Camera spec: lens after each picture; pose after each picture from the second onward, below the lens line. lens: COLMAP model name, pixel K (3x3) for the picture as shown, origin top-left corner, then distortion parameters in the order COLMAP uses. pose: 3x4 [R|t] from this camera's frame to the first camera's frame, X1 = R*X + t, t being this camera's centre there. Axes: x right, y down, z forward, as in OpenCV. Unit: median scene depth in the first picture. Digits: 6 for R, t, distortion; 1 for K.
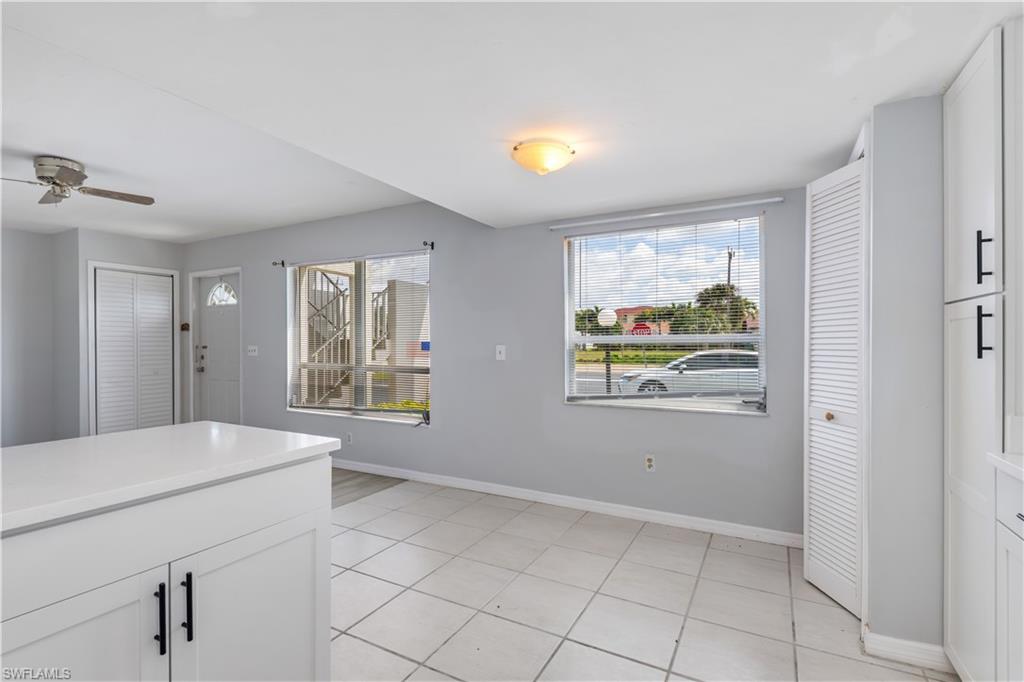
lens RADIAL K [[480.2, 0, 507.8], [0, 480.2, 344.9], [0, 0, 1]] dist [0.018230, -0.011313]
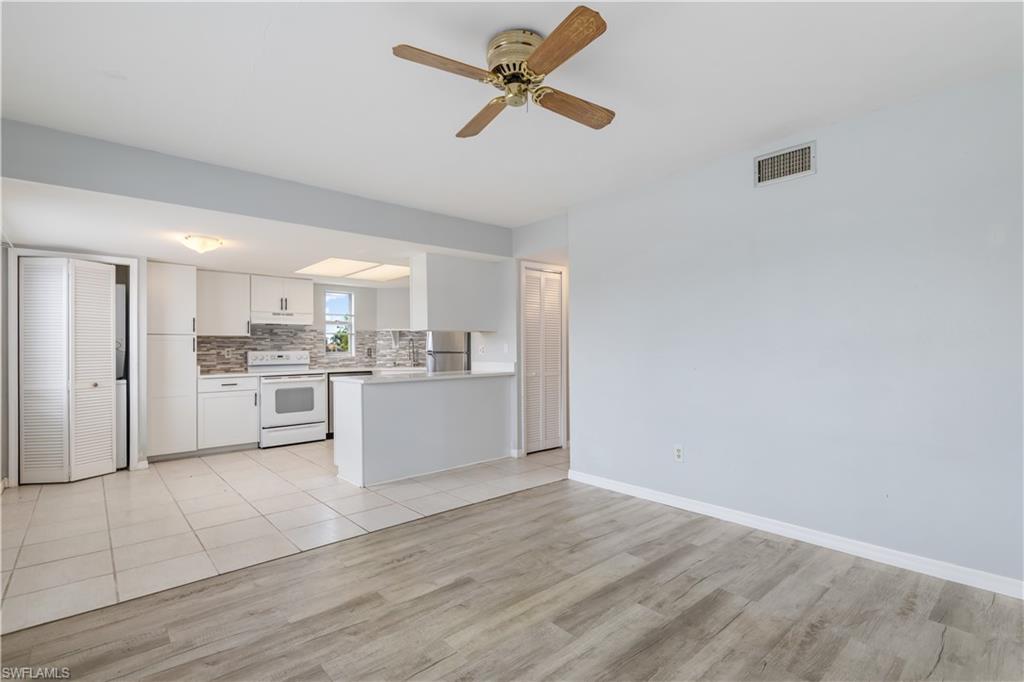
lens RADIAL K [[480.2, 0, 507.6], [0, 480.2, 345.5], [0, 0, 1]] dist [0.018230, -0.011313]
pose [[-0.939052, 0.014755, 0.343458, -0.656774], [0.012409, 0.999882, -0.009026, 0.008886], [-0.343551, -0.004214, -0.939125, 0.927579]]
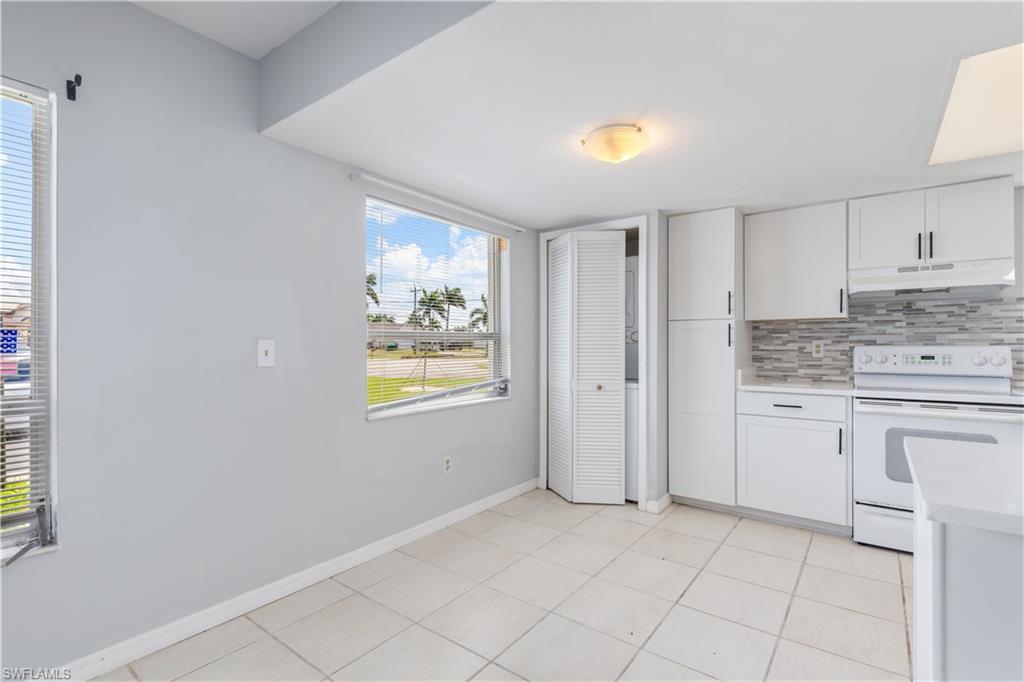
lens RADIAL K [[480.2, 0, 504.9], [0, 480.2, 342.0], [0, 0, 1]] dist [0.018230, -0.011313]
pose [[0.150548, 0.008646, 0.988565, -0.374435], [0.000152, 0.999962, -0.008768, 0.004941], [-0.988603, 0.001470, 0.150541, 0.431696]]
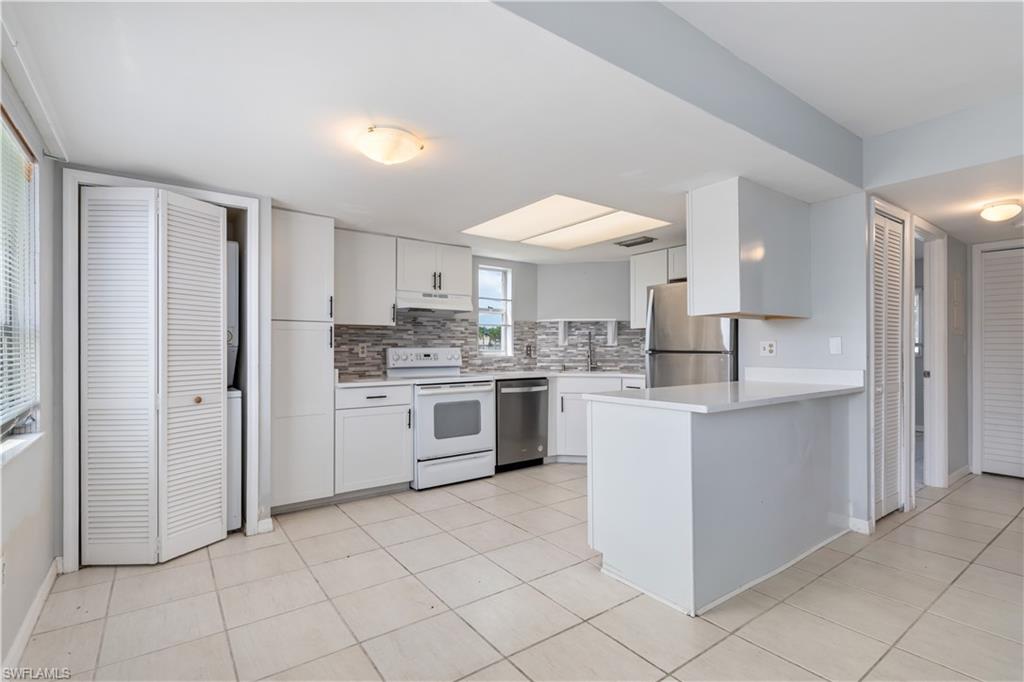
lens RADIAL K [[480.2, 0, 510.3], [0, 480.2, 348.4], [0, 0, 1]] dist [0.018230, -0.011313]
pose [[-0.903832, 0.005168, 0.427856, -0.232704], [0.004482, 0.999987, -0.002610, 0.008633], [-0.427864, -0.000441, -0.903843, 0.715165]]
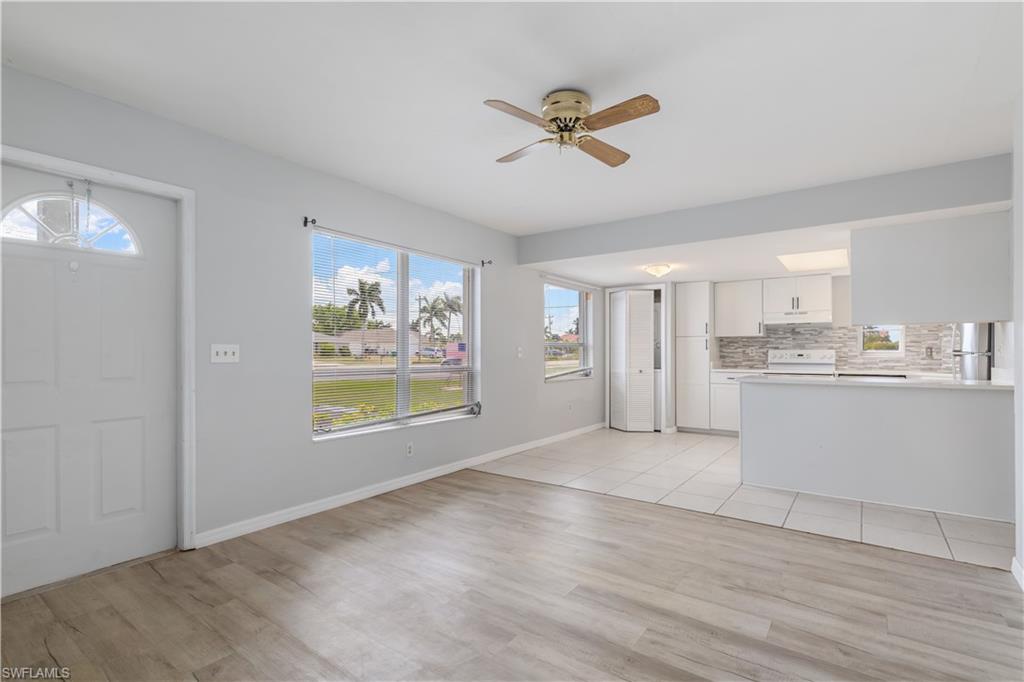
lens RADIAL K [[480.2, 0, 509.3], [0, 480.2, 349.5], [0, 0, 1]] dist [0.018230, -0.011313]
pose [[0.128582, 0.006932, 0.991675, -0.987407], [0.001344, 0.999973, -0.007164, 0.011442], [-0.991698, 0.002254, 0.128569, 0.578253]]
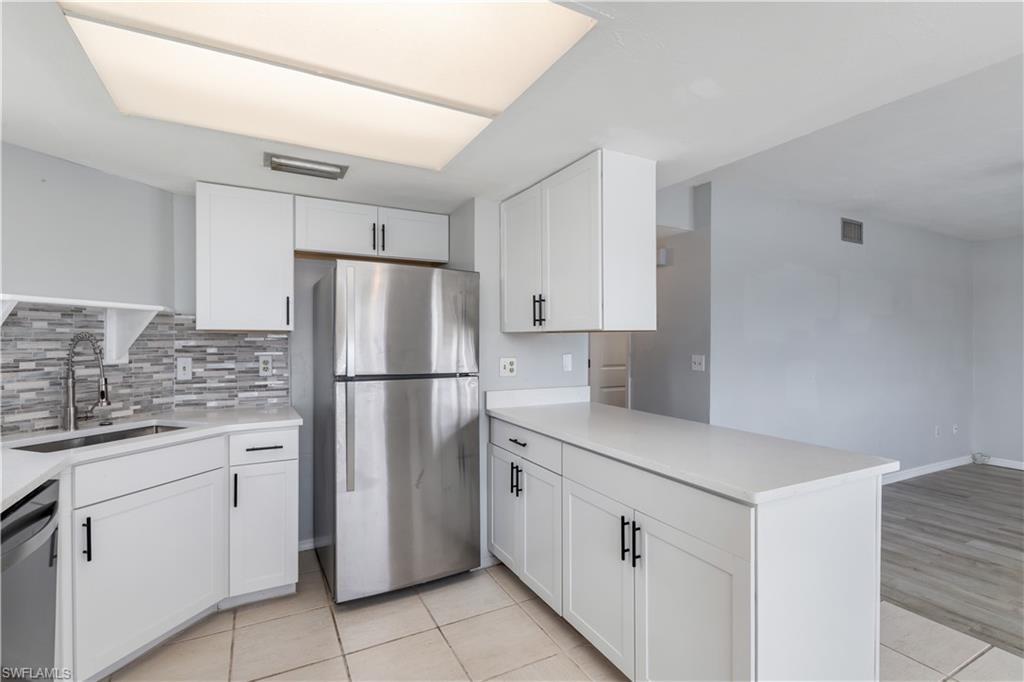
lens RADIAL K [[480.2, 0, 510.4], [0, 480.2, 335.2], [0, 0, 1]] dist [0.018230, -0.011313]
pose [[-0.544033, -0.008893, -0.839017, 0.161905], [-0.002405, 0.999956, -0.009039, -0.020490], [0.839061, -0.002900, -0.544030, 0.292725]]
